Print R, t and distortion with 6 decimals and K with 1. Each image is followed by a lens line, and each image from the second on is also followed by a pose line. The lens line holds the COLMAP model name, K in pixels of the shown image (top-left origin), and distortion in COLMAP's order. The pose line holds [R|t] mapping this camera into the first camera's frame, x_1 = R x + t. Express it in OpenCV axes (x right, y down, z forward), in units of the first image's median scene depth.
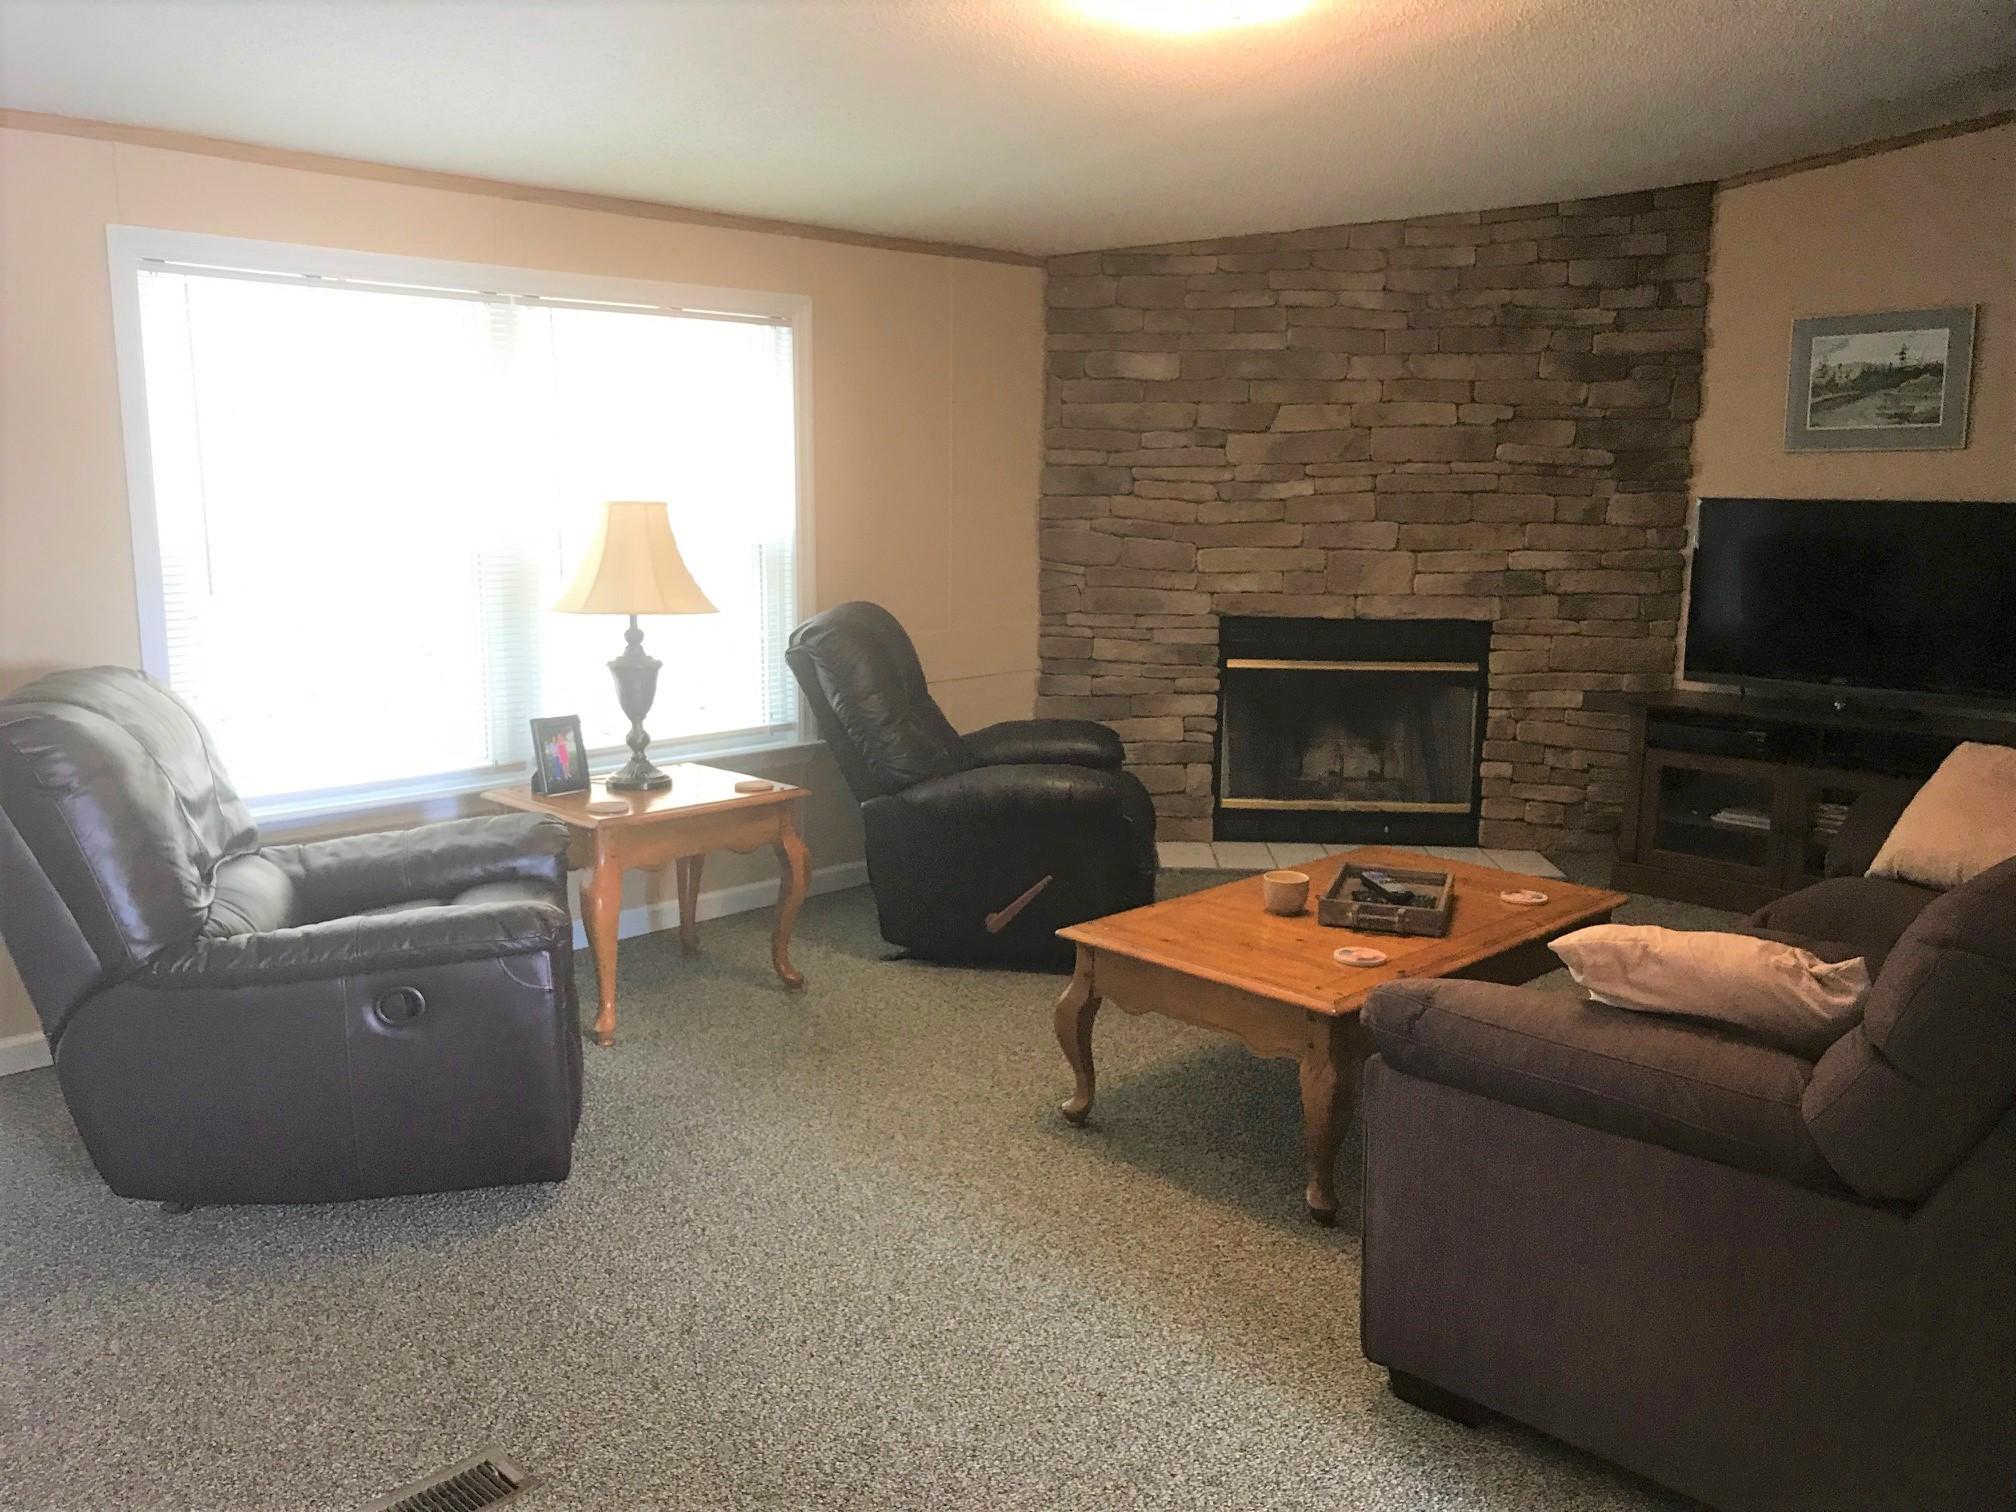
lens RADIAL K [[1644.1, 0, 971.1], [0, 1644.1, 774.5], [0, 0, 1]] dist [0.022421, -0.000806]
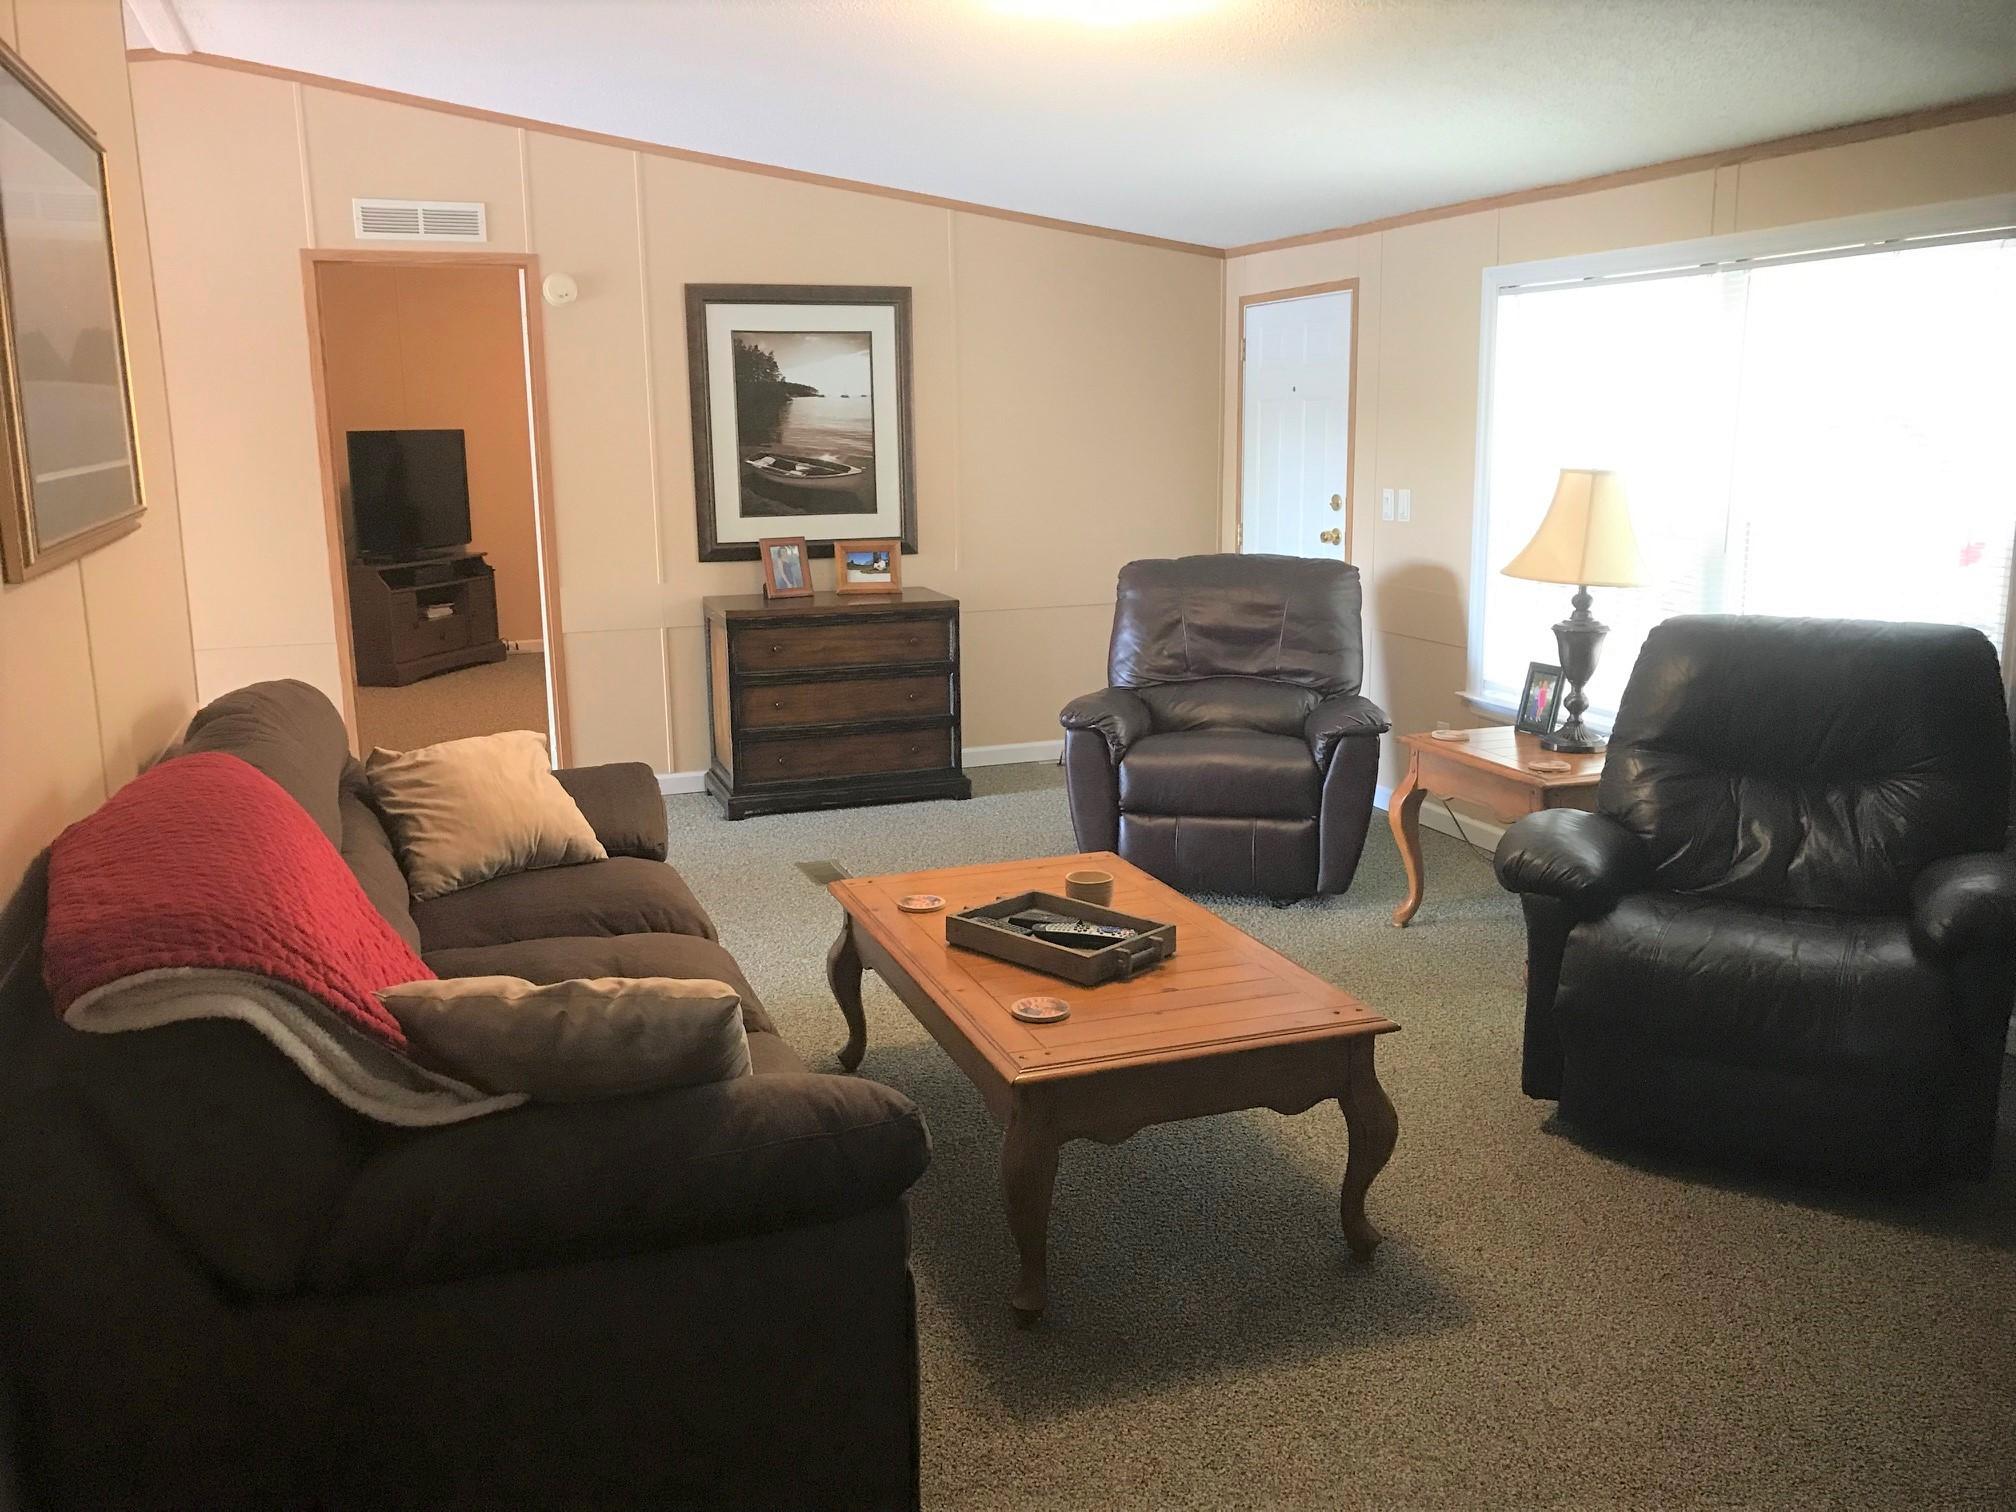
lens RADIAL K [[1644.1, 0, 1012.1], [0, 1644.1, 746.5], [0, 0, 1]] dist [0.022421, -0.000806]
pose [[-0.400793, 0.177221, -0.898865, 0.858825], [-0.160426, 0.952379, 0.259303, -0.204760], [0.902014, 0.248128, -0.353276, 1.052581]]
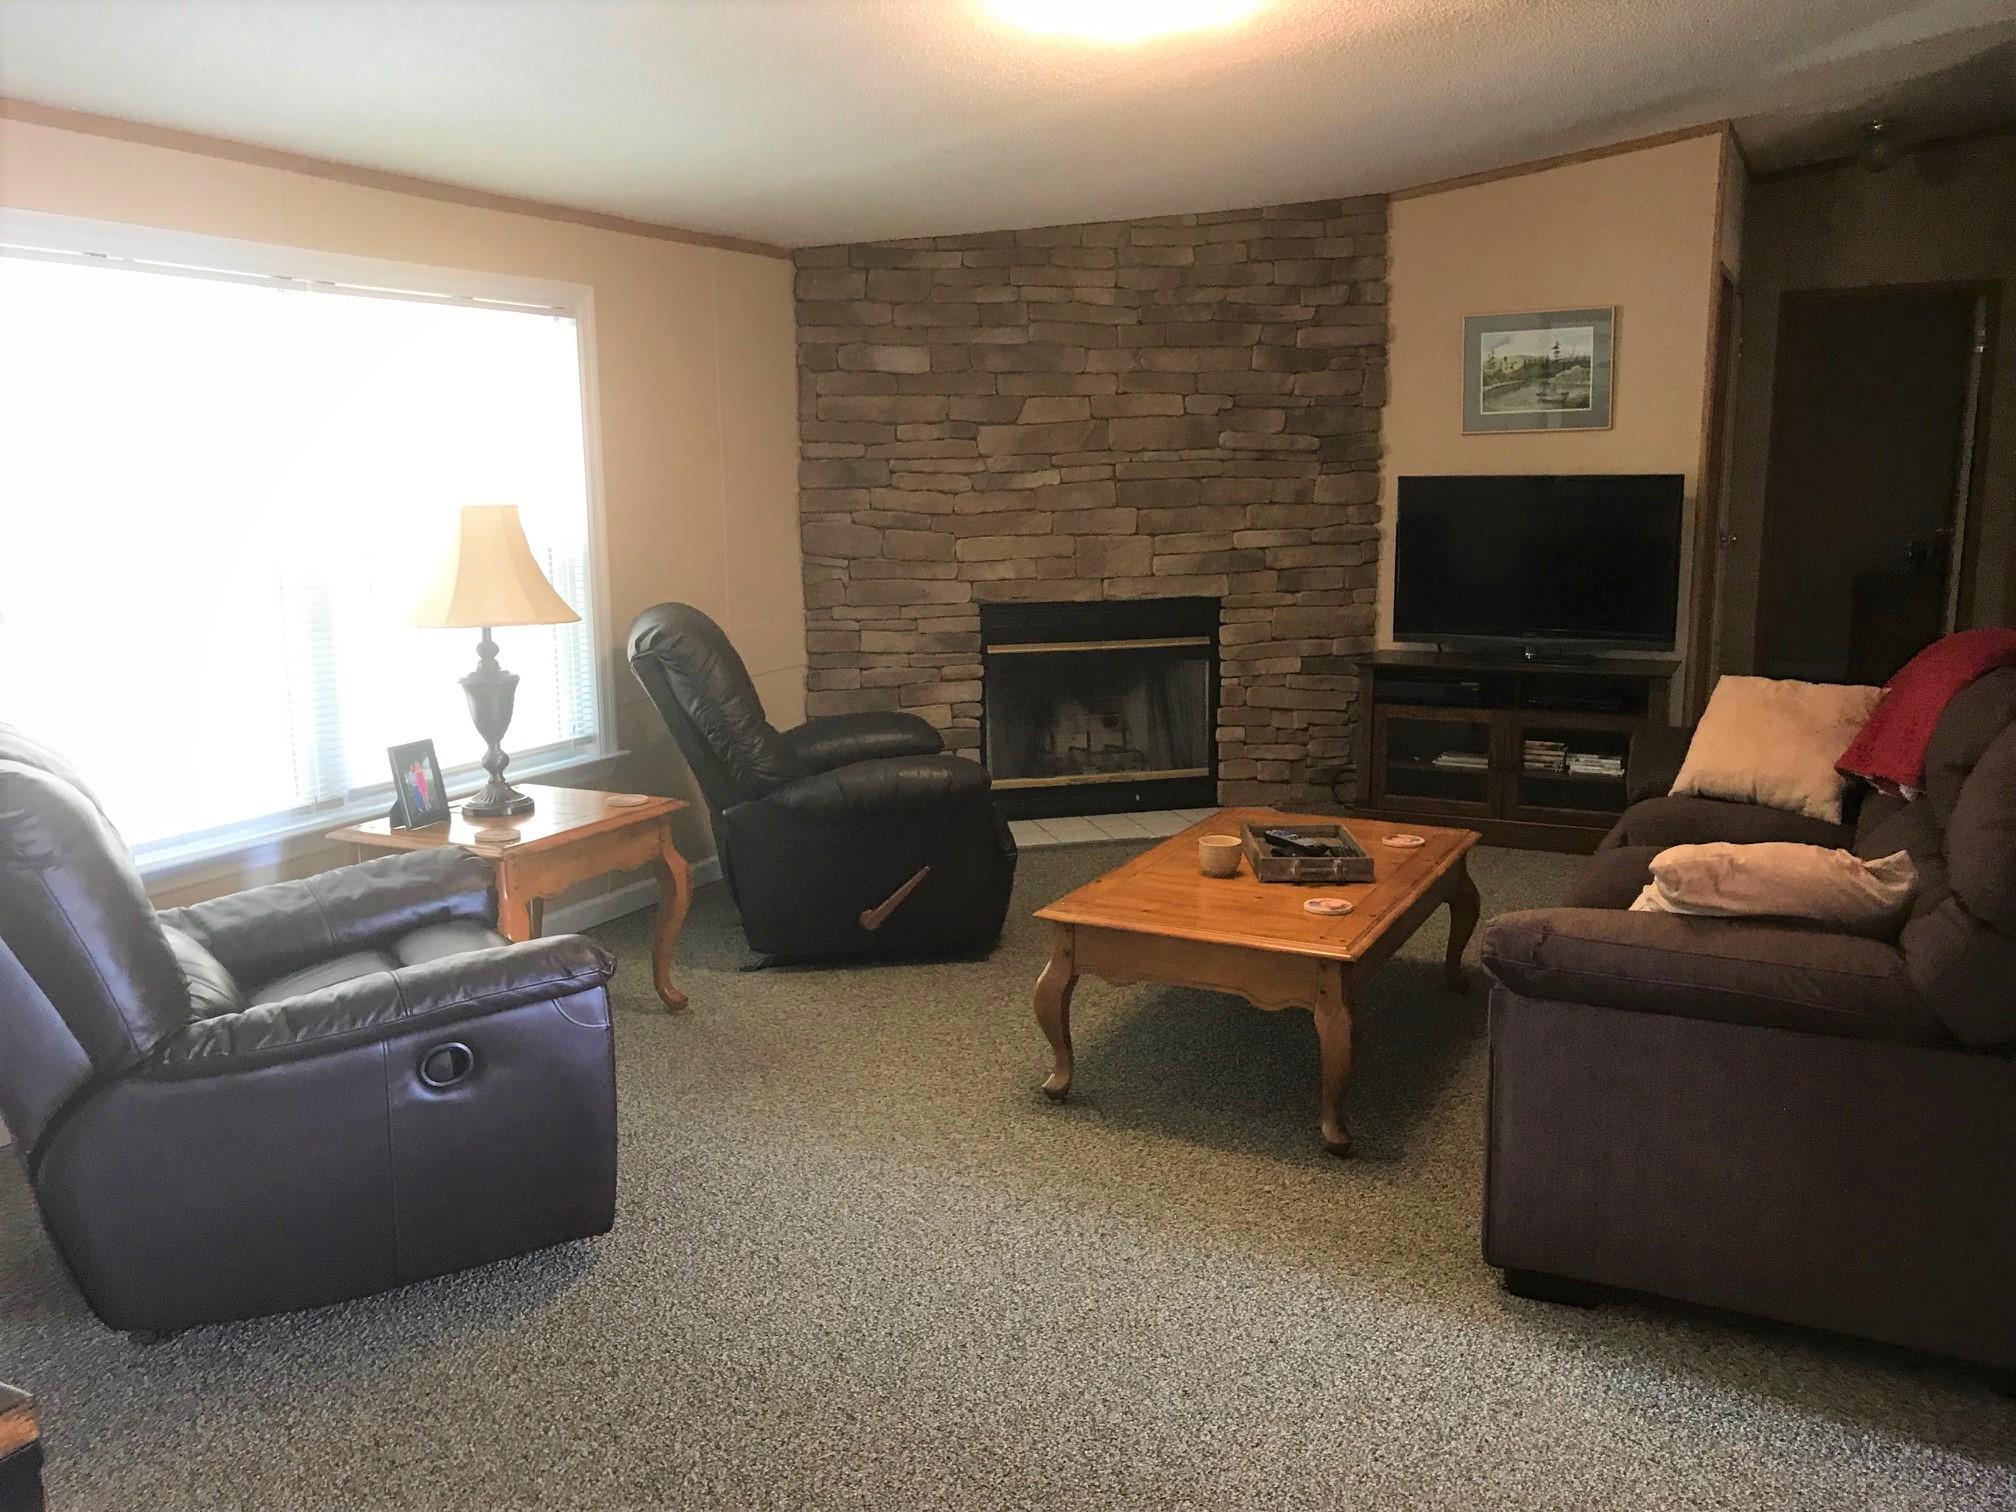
lens RADIAL K [[1644.1, 0, 991.9], [0, 1644.1, 766.7], [0, 0, 1]] dist [0.022421, -0.000806]
pose [[0.950596, -0.076699, 0.300807, -0.216873], [0.077443, 0.996952, 0.009466, -0.005571], [-0.300616, 0.014297, 0.953638, 0.031290]]
